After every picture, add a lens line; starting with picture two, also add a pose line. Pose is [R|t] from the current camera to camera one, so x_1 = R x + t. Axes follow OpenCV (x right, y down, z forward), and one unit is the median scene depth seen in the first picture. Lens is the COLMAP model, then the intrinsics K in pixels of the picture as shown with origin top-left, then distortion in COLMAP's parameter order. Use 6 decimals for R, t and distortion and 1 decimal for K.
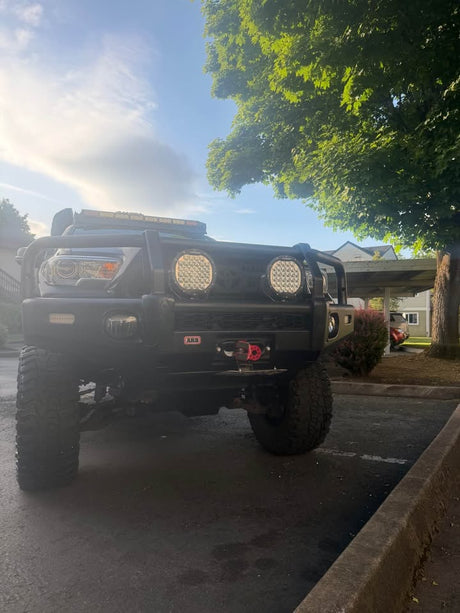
lens RADIAL K [[432.0, 0, 228.5], [0, 432.0, 306.5], [0, 0, 1]] dist [0.025345, -0.033507]
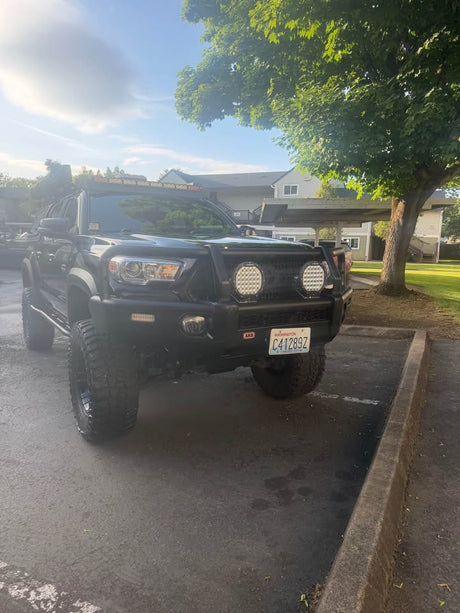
lens RADIAL K [[432.0, 0, 232.6], [0, 432.0, 306.1], [0, 0, 1]] dist [0.025345, -0.033507]
pose [[0.990139, -0.005693, 0.139972, -0.102574], [-0.020974, 0.981887, 0.188302, -0.081817], [-0.138509, -0.189381, 0.972085, -0.074516]]
